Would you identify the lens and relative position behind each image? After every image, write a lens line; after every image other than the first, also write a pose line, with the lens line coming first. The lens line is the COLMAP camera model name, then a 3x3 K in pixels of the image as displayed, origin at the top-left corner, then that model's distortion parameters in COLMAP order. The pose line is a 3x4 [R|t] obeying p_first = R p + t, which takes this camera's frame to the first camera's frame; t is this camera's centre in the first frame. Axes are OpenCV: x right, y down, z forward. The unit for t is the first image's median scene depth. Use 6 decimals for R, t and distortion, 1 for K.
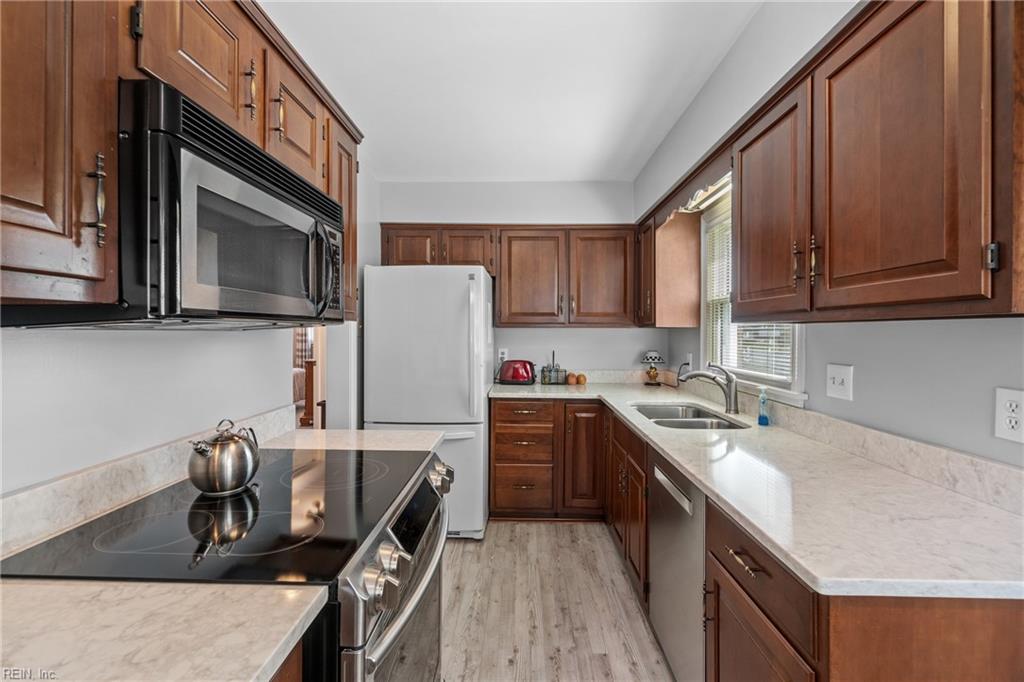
lens RADIAL K [[446.3, 0, 512.2], [0, 446.3, 333.5], [0, 0, 1]] dist [-0.004937, 0.001862]
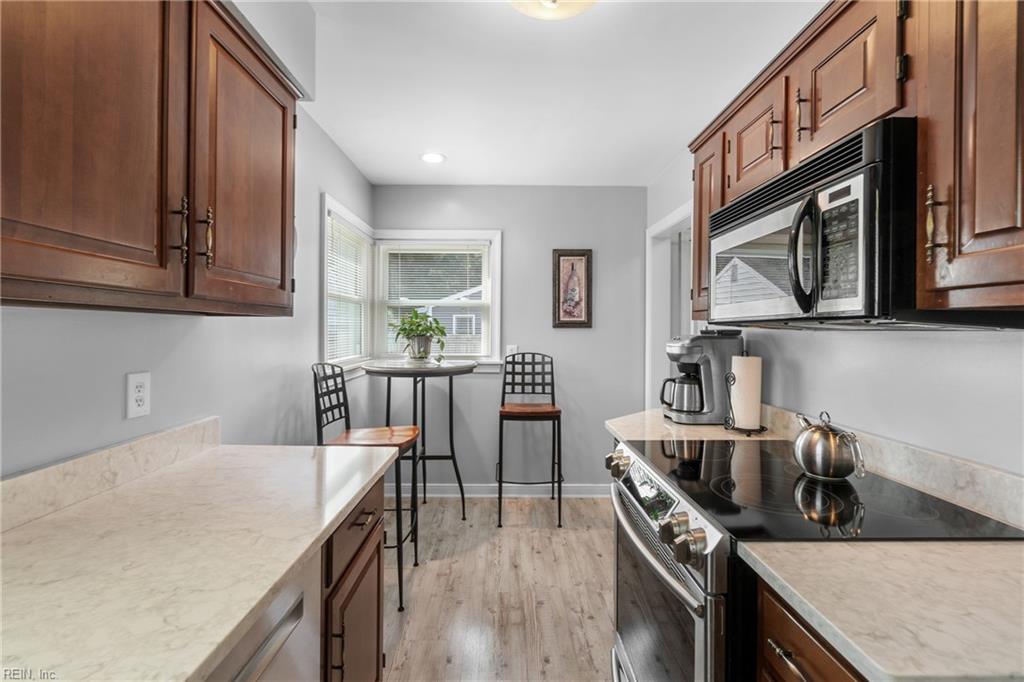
lens RADIAL K [[446.3, 0, 511.7], [0, 446.3, 332.7], [0, 0, 1]] dist [-0.004937, 0.001862]
pose [[-0.999463, -0.010986, -0.030878, 0.152449], [-0.011383, 0.999855, 0.012684, -0.007023], [0.030734, 0.013029, -0.999443, 1.969043]]
